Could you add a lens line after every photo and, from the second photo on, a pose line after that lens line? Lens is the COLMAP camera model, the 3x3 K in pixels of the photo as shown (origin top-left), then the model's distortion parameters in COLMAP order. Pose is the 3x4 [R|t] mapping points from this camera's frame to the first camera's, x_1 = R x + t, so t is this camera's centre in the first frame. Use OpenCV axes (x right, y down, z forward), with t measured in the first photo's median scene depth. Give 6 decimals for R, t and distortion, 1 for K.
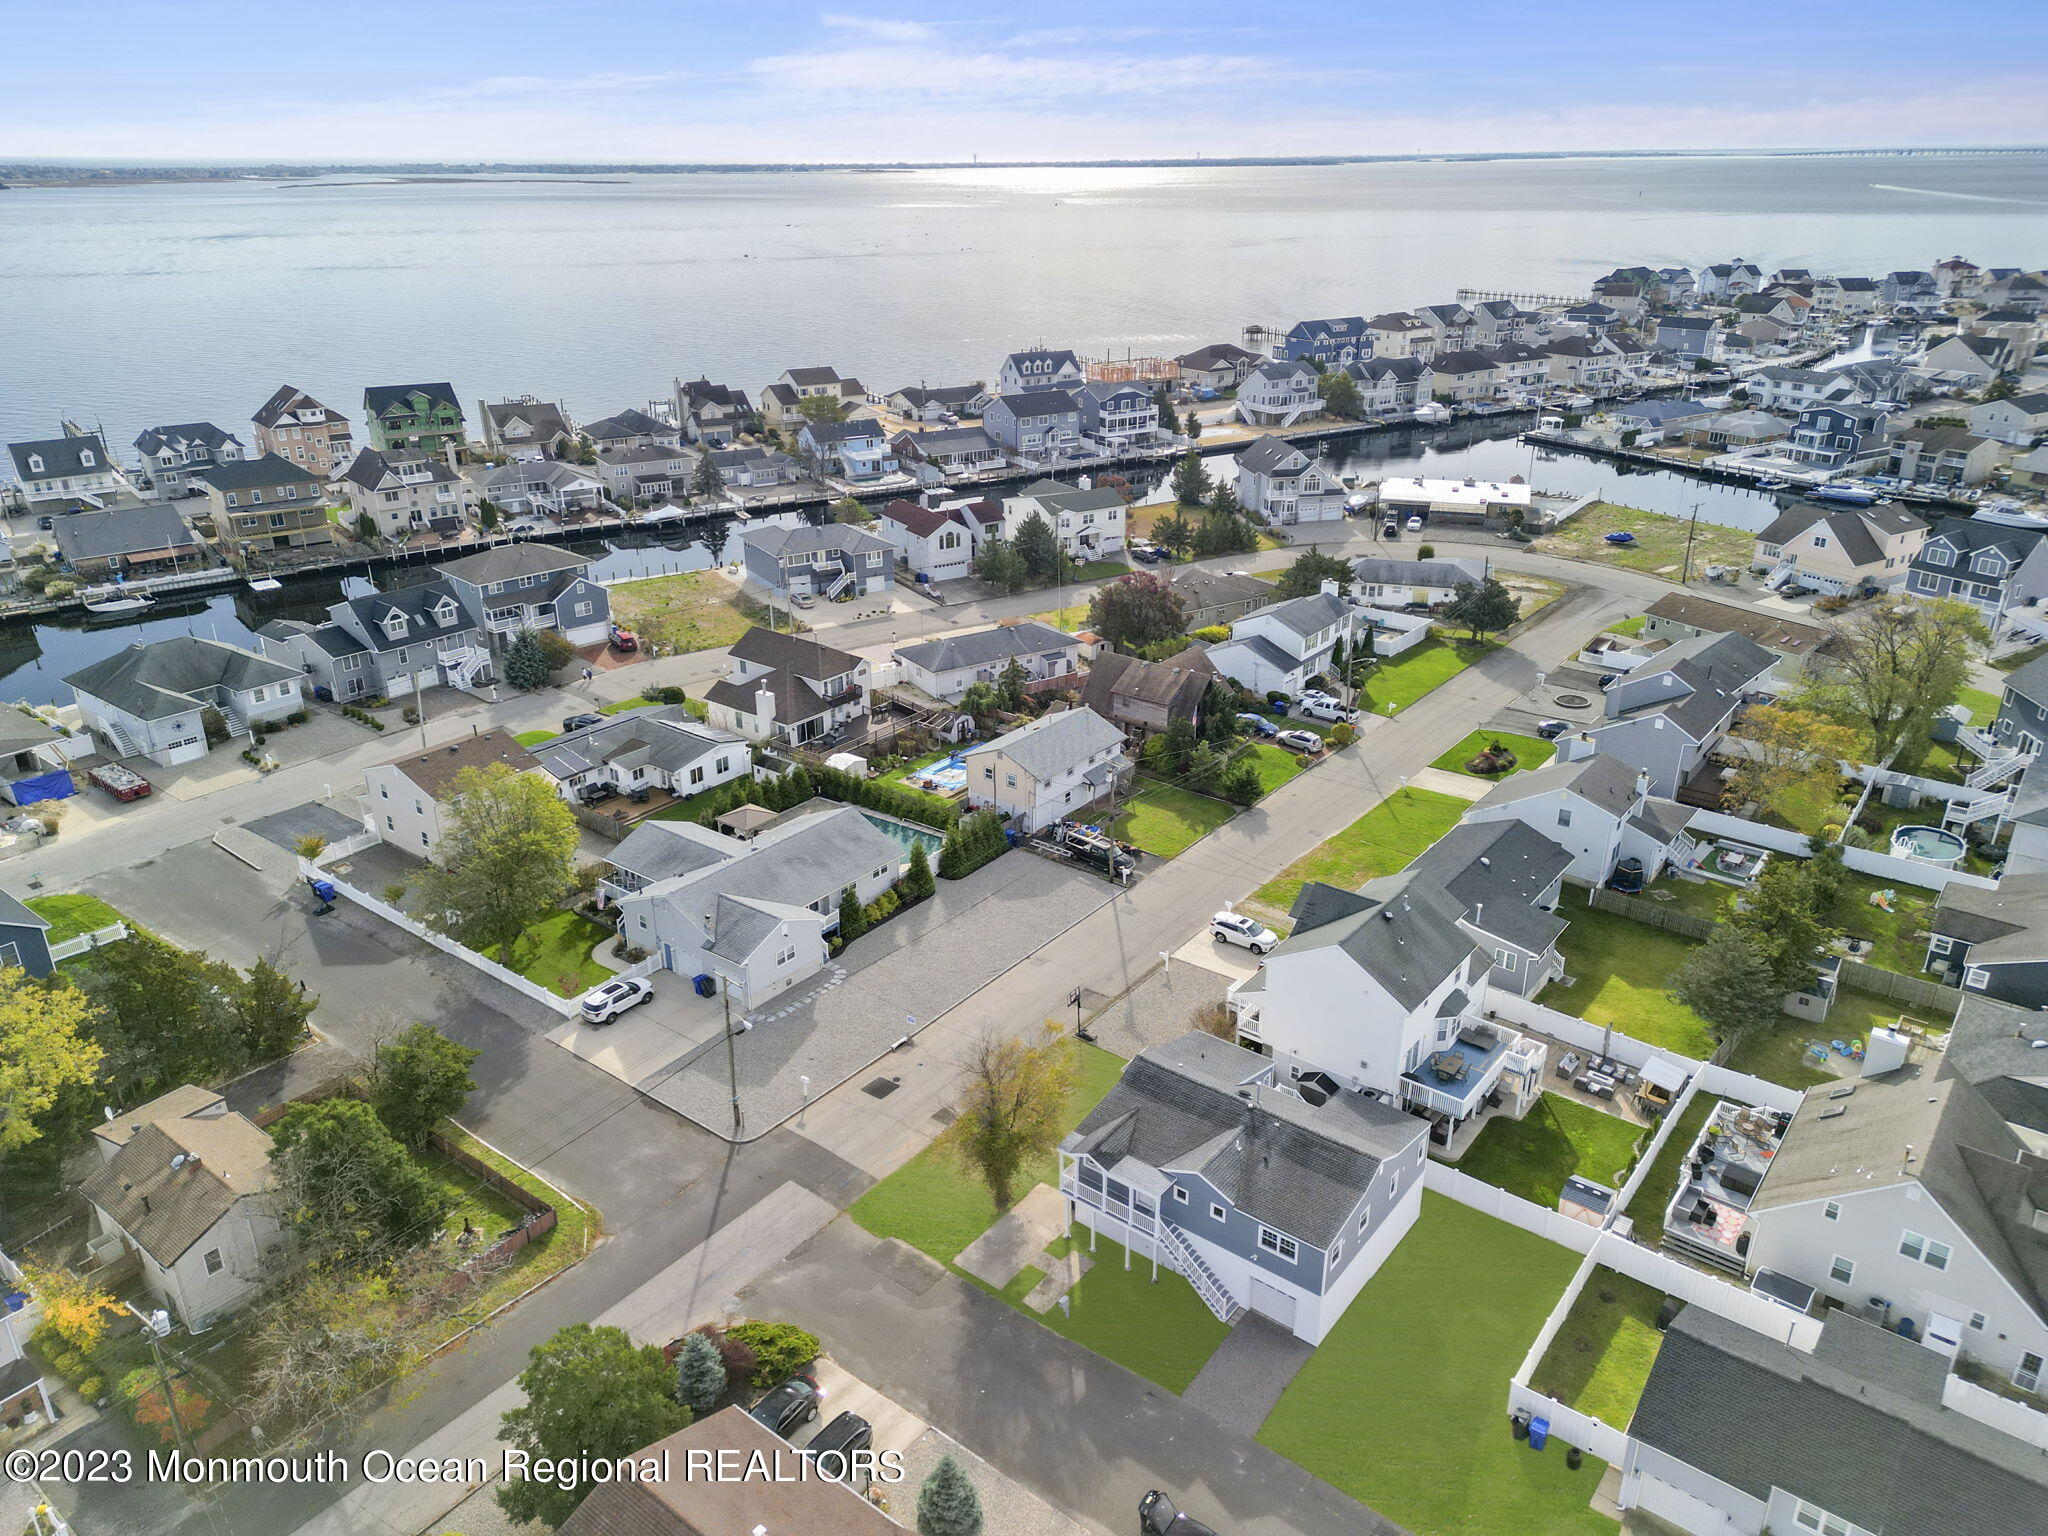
lens RADIAL K [[1406.3, 0, 1016.6], [0, 1406.3, 774.0], [0, 0, 1]] dist [0.010337, 0.000229]
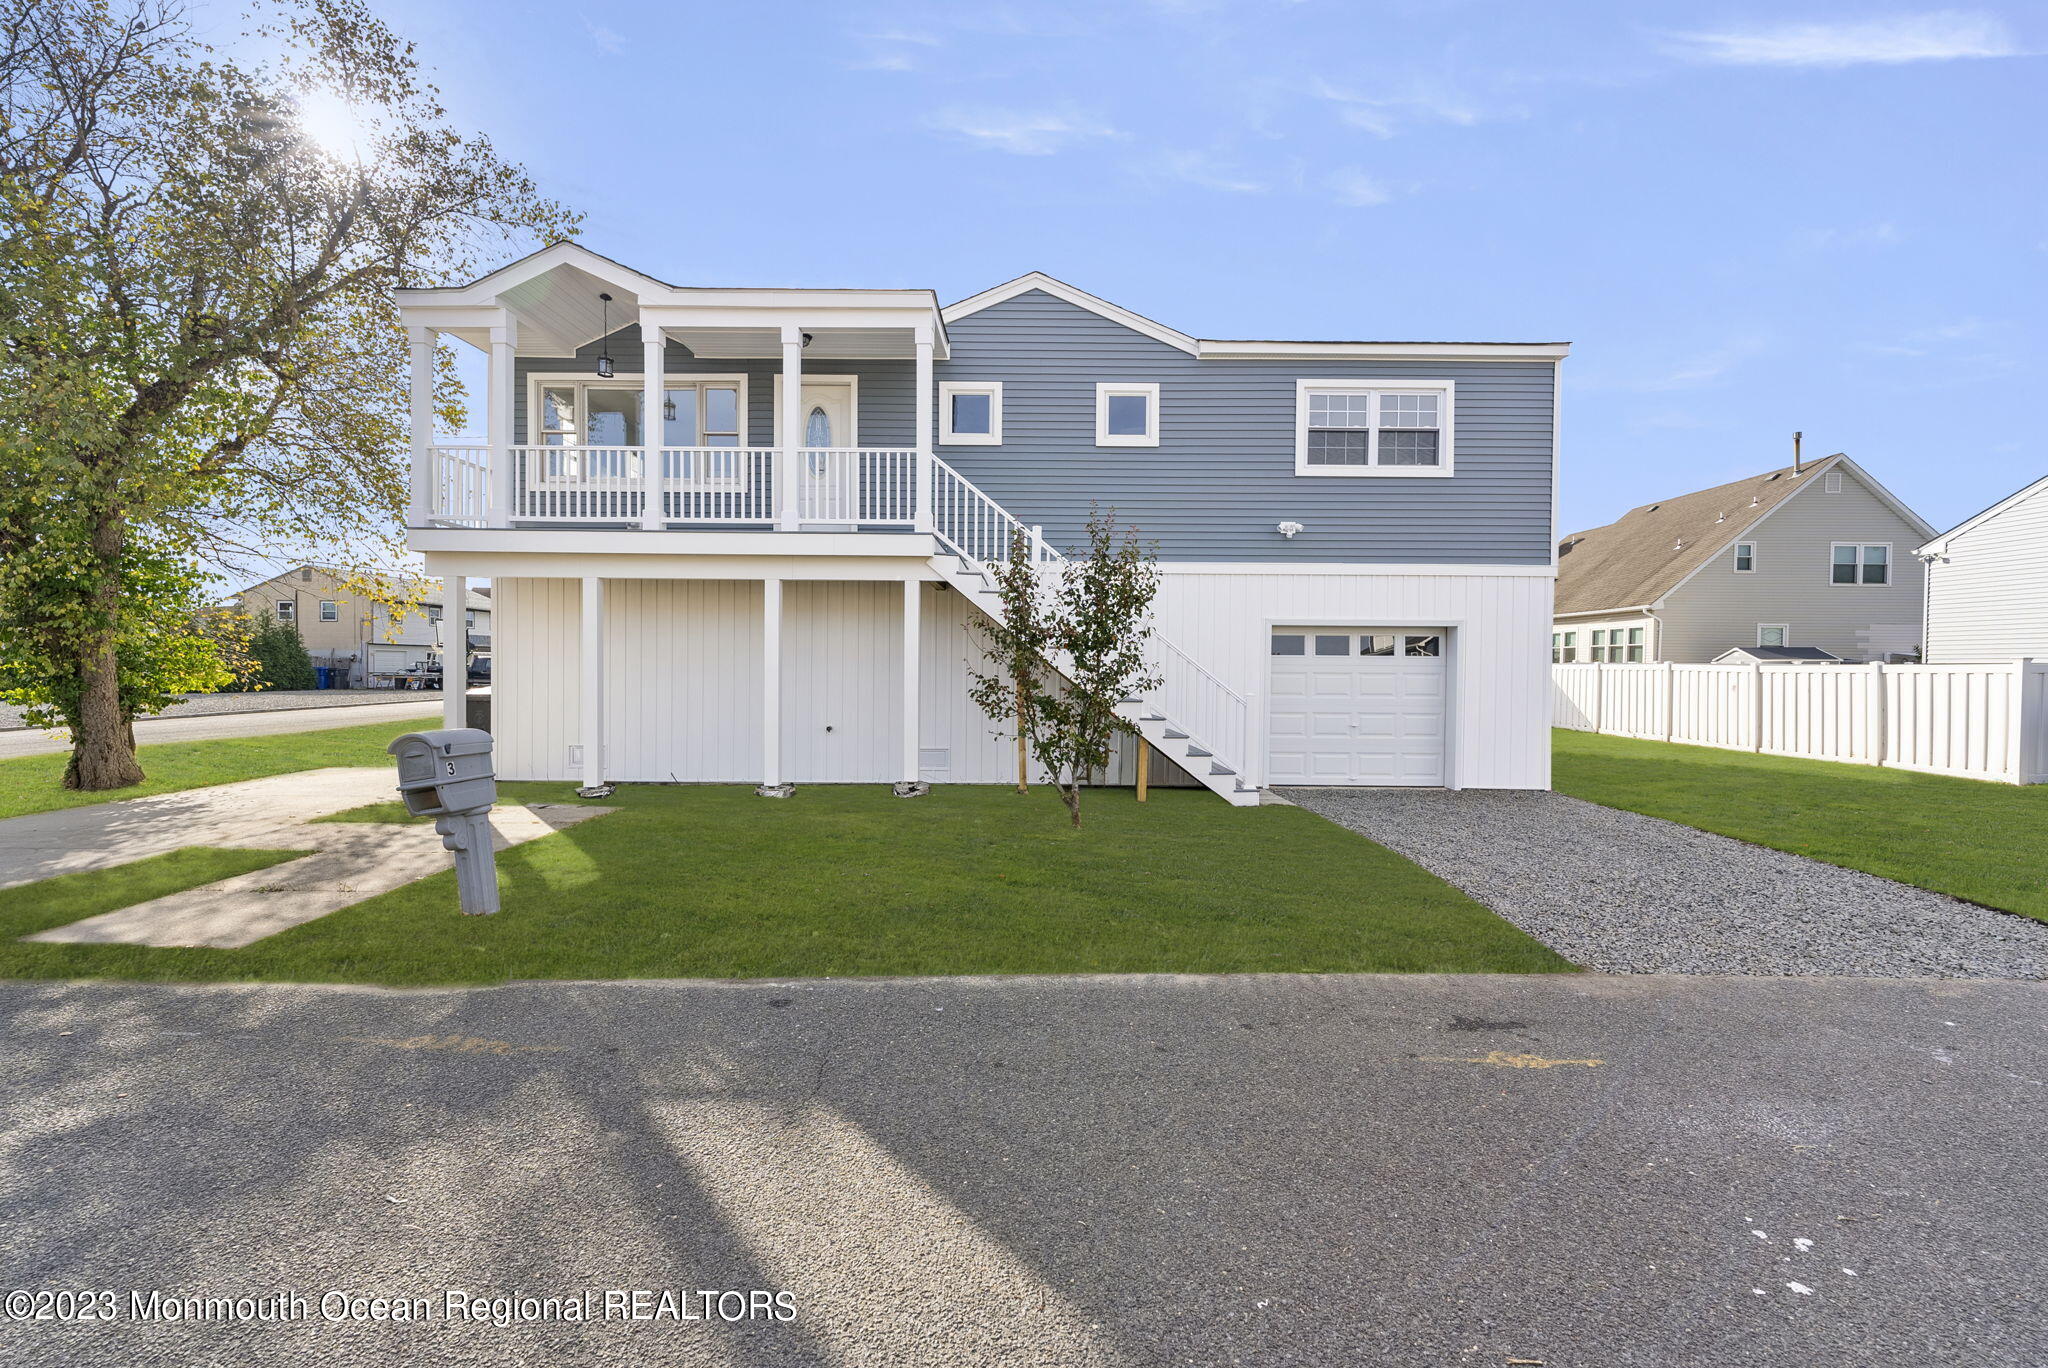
lens RADIAL K [[839.3, 0, 1026.0], [0, 839.3, 676.7], [0, 0, 1]] dist [0.000048, -0.000372]
pose [[0.791097, -0.007117, 0.611650, 0.018210], [0.230042, 0.929988, -0.286711, 0.267620], [-0.566787, 0.367521, 0.737348, 0.606722]]
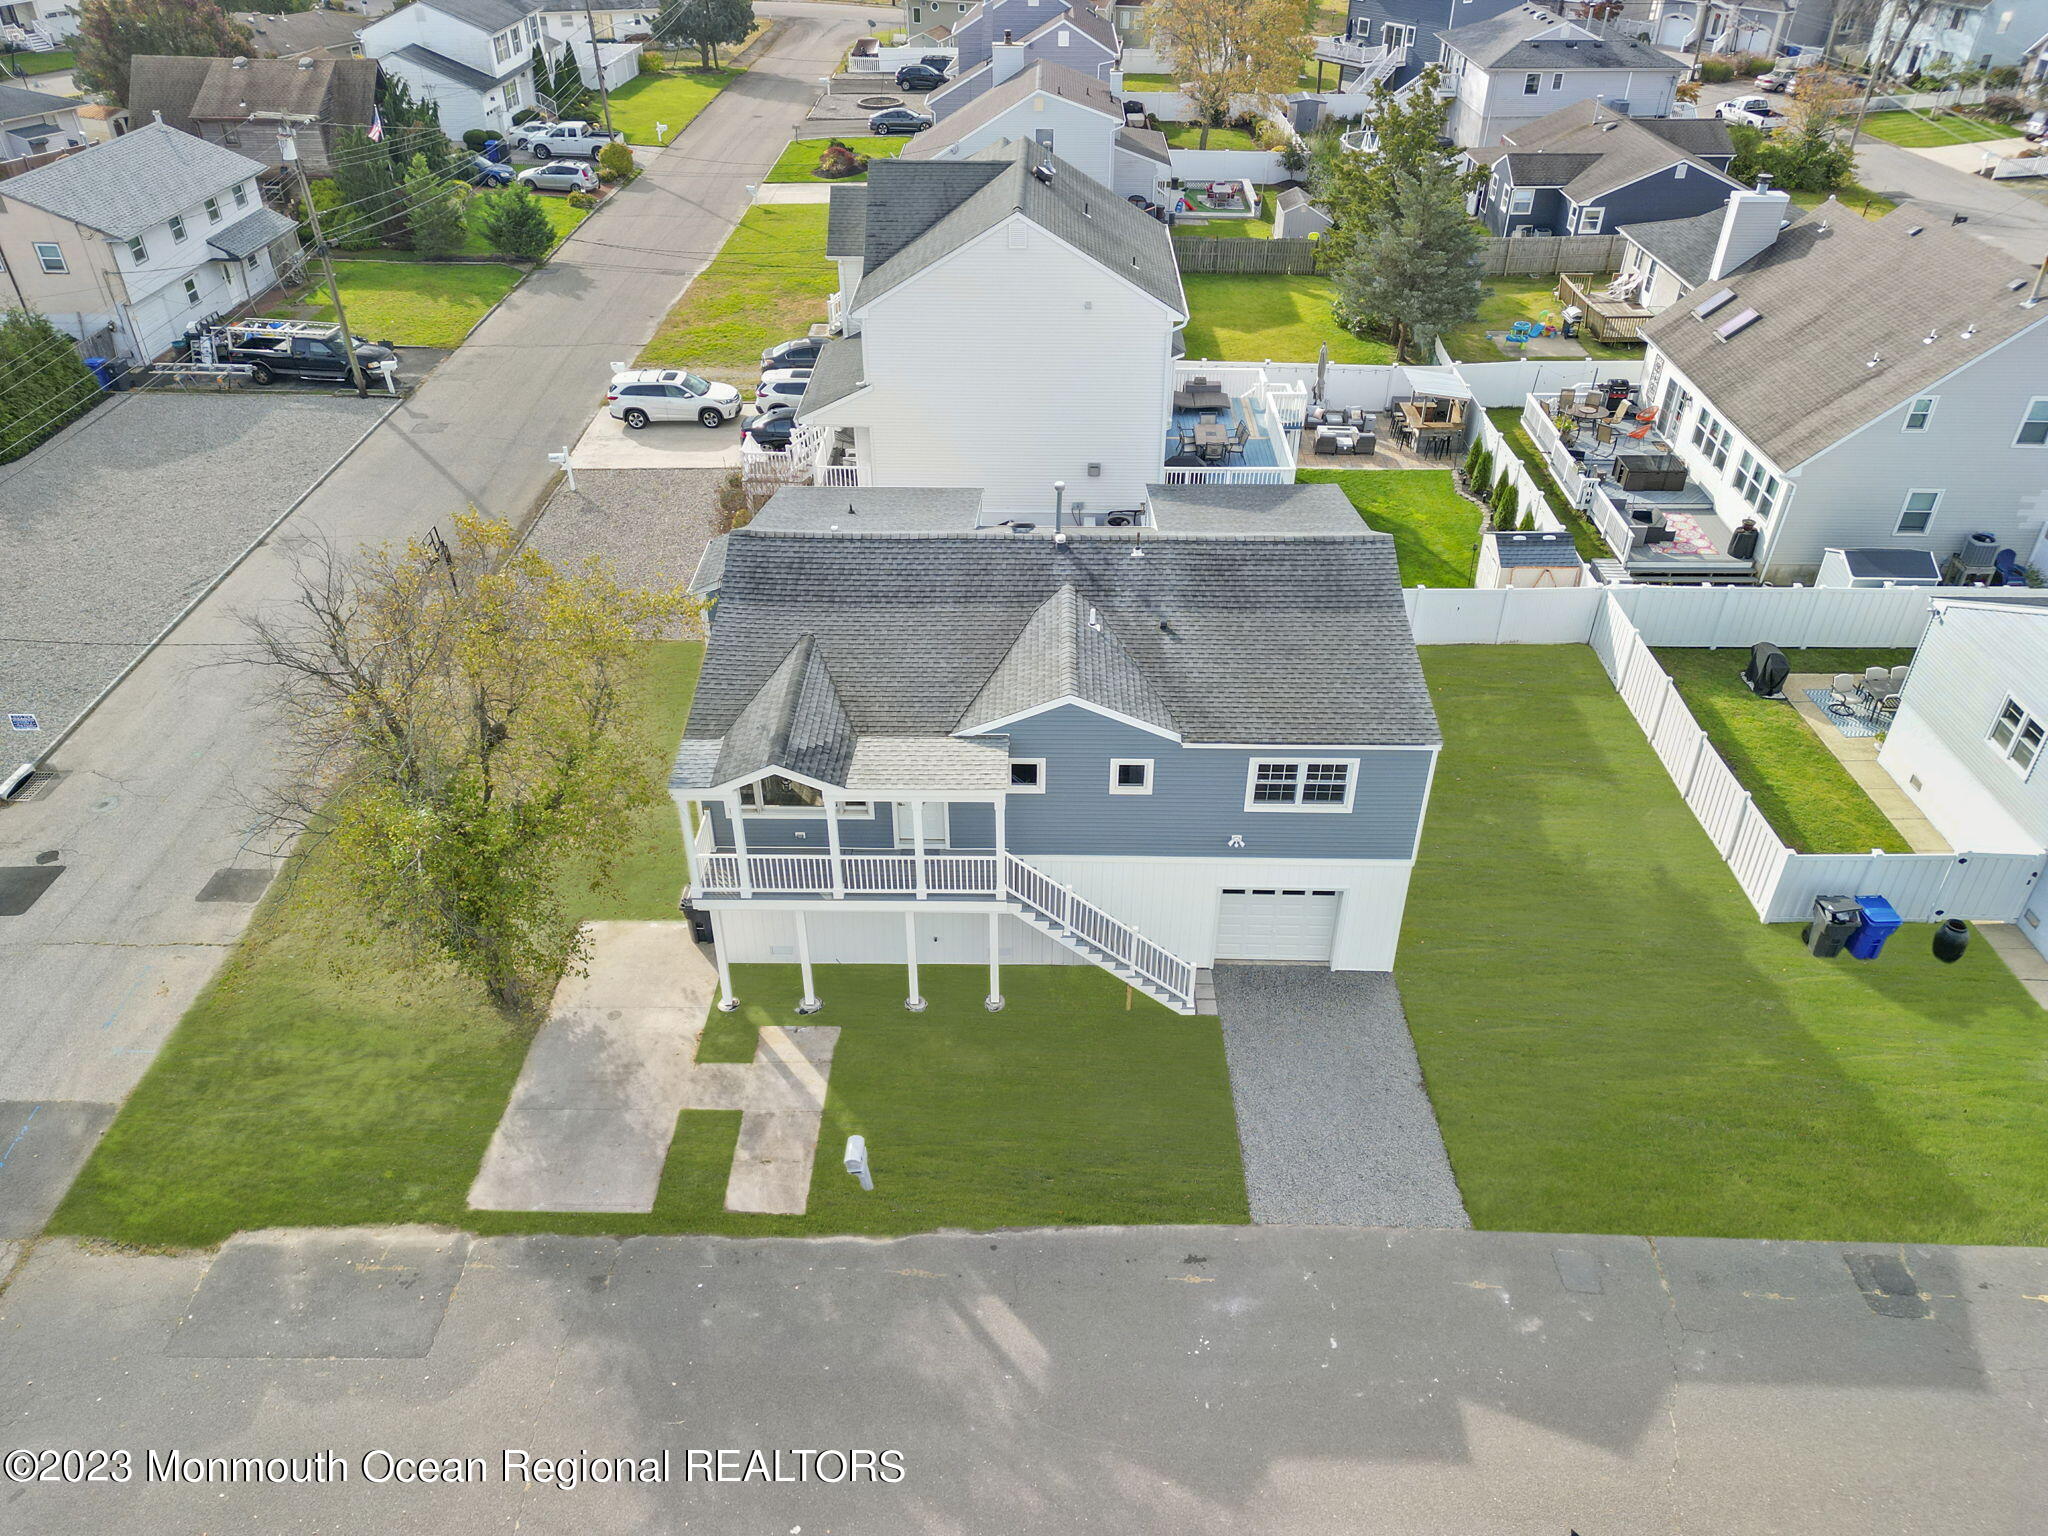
lens RADIAL K [[1446.7, 0, 1020.6], [0, 1446.7, 753.7], [0, 0, 1]] dist [0.051377, -0.005471]
pose [[0.798044, -0.337853, 0.498980, -0.056492], [0.236520, 0.937214, 0.256297, 0.128571], [-0.554242, -0.086517, 0.827847, 0.452287]]
